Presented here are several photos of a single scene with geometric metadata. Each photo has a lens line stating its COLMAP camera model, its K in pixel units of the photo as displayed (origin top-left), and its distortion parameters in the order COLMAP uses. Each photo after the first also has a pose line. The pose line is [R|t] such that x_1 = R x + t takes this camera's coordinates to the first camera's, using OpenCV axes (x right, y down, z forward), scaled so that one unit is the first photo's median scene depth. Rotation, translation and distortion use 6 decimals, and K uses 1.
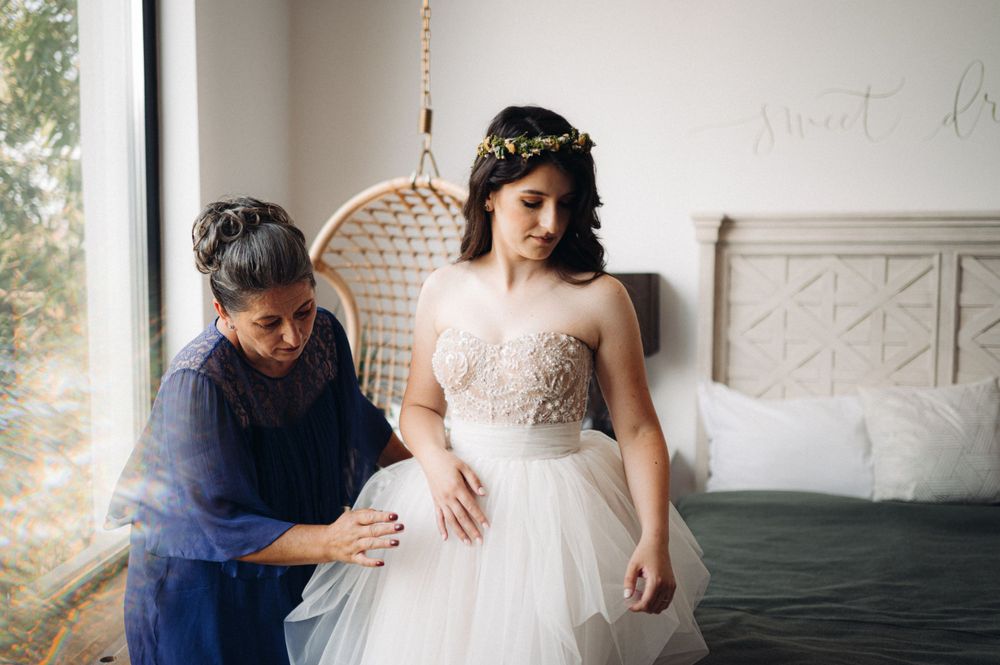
lens RADIAL K [[1039.6, 0, 492.7], [0, 1039.6, 324.0], [0, 0, 1]] dist [0.001884, -0.009909]
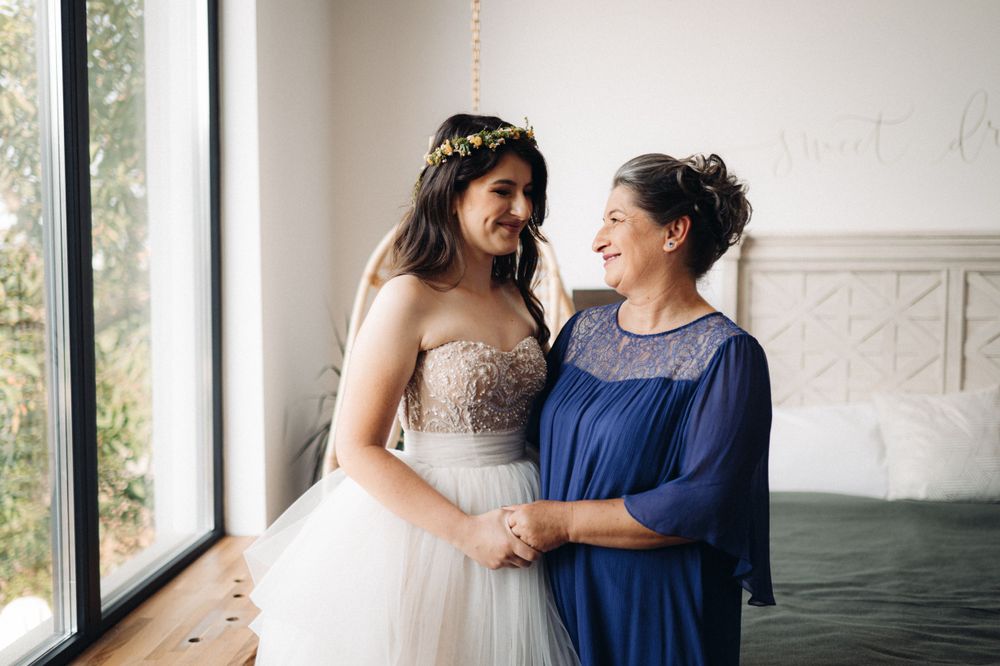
lens RADIAL K [[1069.6, 0, 500.0], [0, 1069.6, 333.0], [0, 0, 1]] dist [0.004002, -0.011508]
pose [[0.999809, 0.000019, 0.019550, -0.053632], [0.000232, 0.999918, -0.012806, 0.011741], [-0.019548, 0.012808, 0.999727, -0.093933]]
